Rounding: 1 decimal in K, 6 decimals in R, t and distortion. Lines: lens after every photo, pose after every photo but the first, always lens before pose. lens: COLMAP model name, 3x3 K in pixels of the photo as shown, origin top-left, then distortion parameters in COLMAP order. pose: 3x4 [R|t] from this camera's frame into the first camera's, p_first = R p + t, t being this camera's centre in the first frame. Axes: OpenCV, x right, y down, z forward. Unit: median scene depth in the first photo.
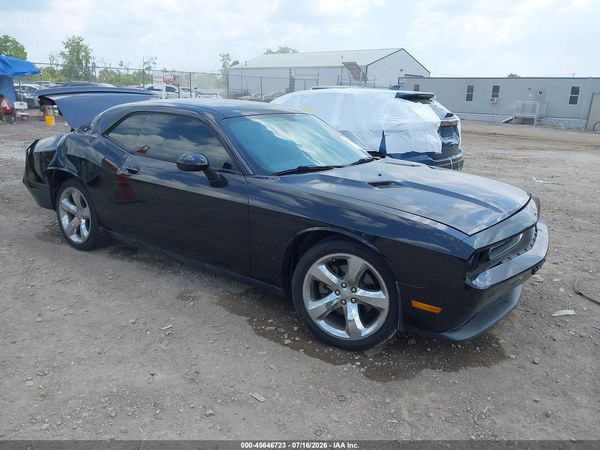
lens RADIAL K [[476.7, 0, 300.0], [0, 476.7, 225.0], [0, 0, 1]] dist [0.005706, -0.032870]
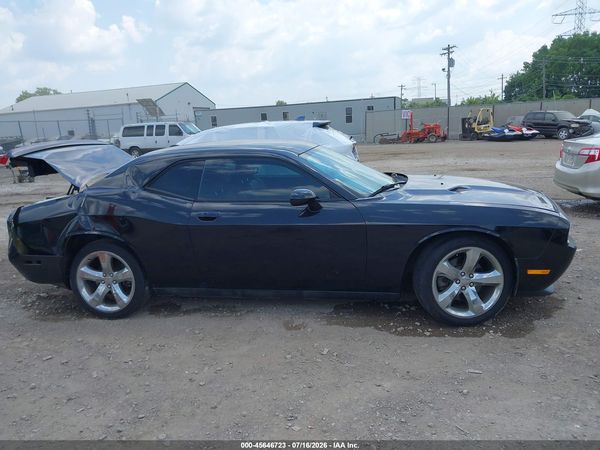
lens RADIAL K [[476.7, 0, 300.0], [0, 476.7, 225.0], [0, 0, 1]] dist [0.005706, -0.032870]
pose [[0.893927, -0.169433, 0.414953, -0.720264], [0.195334, 0.980524, -0.020439, -0.051111], [-0.403409, 0.099325, 0.909613, 0.033325]]
